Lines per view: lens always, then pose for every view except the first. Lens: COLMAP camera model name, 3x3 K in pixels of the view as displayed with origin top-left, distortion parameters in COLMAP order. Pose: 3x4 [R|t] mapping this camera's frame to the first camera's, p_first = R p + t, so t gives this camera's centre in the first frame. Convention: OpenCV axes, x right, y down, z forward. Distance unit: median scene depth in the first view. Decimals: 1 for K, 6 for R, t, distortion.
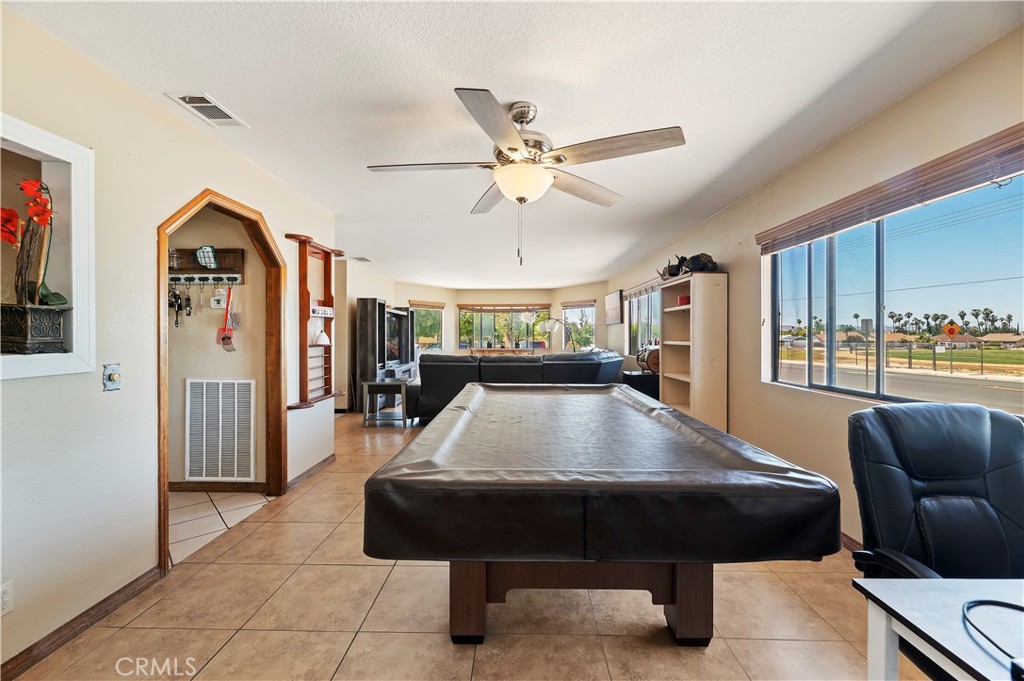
lens RADIAL K [[420.5, 0, 512.5], [0, 420.5, 335.6], [0, 0, 1]] dist [0.001869, -0.000459]
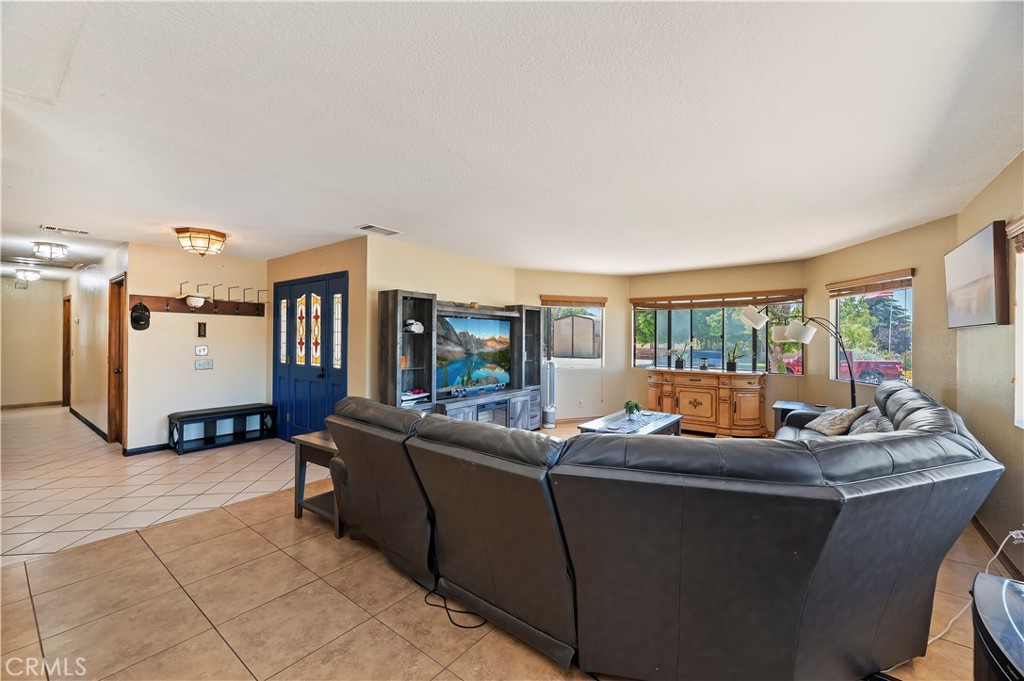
lens RADIAL K [[420.5, 0, 508.6], [0, 420.5, 334.6], [0, 0, 1]] dist [0.001869, -0.000459]
pose [[0.802835, 0.000804, -0.596200, 0.121977], [-0.007576, 0.999932, -0.008853, -0.013447], [0.596153, 0.011624, 0.802787, 0.425702]]
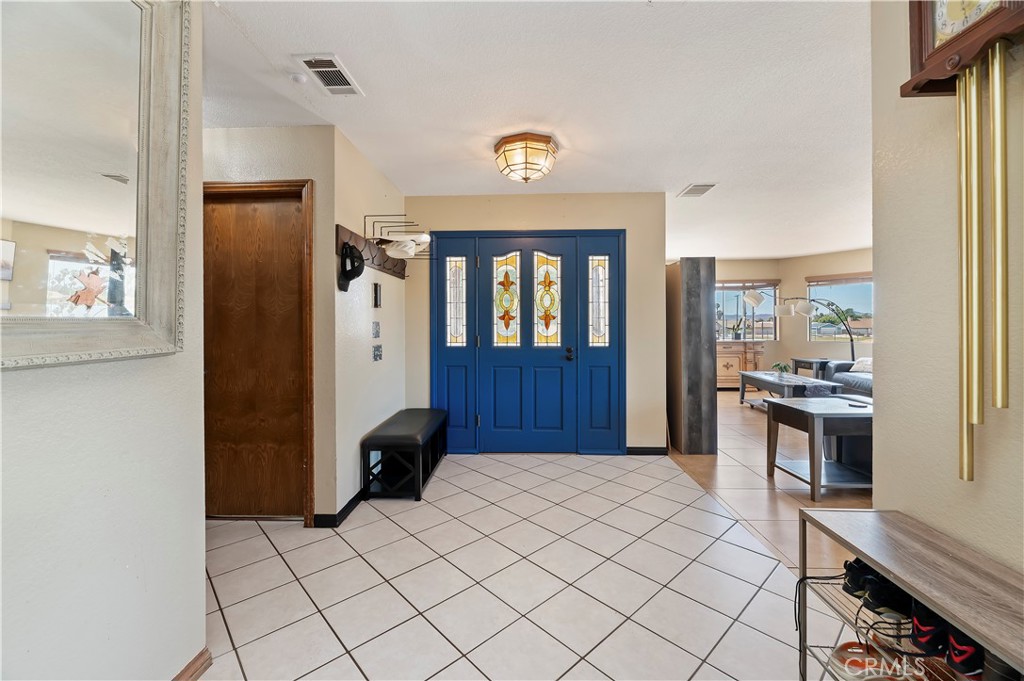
lens RADIAL K [[420.5, 0, 526.2], [0, 420.5, 320.4], [0, 0, 1]] dist [0.001869, -0.000459]
pose [[0.999923, -0.002127, -0.012216, -0.405729], [0.002044, 0.999975, -0.006821, 0.000506], [0.012230, 0.006795, 0.999902, 0.297231]]
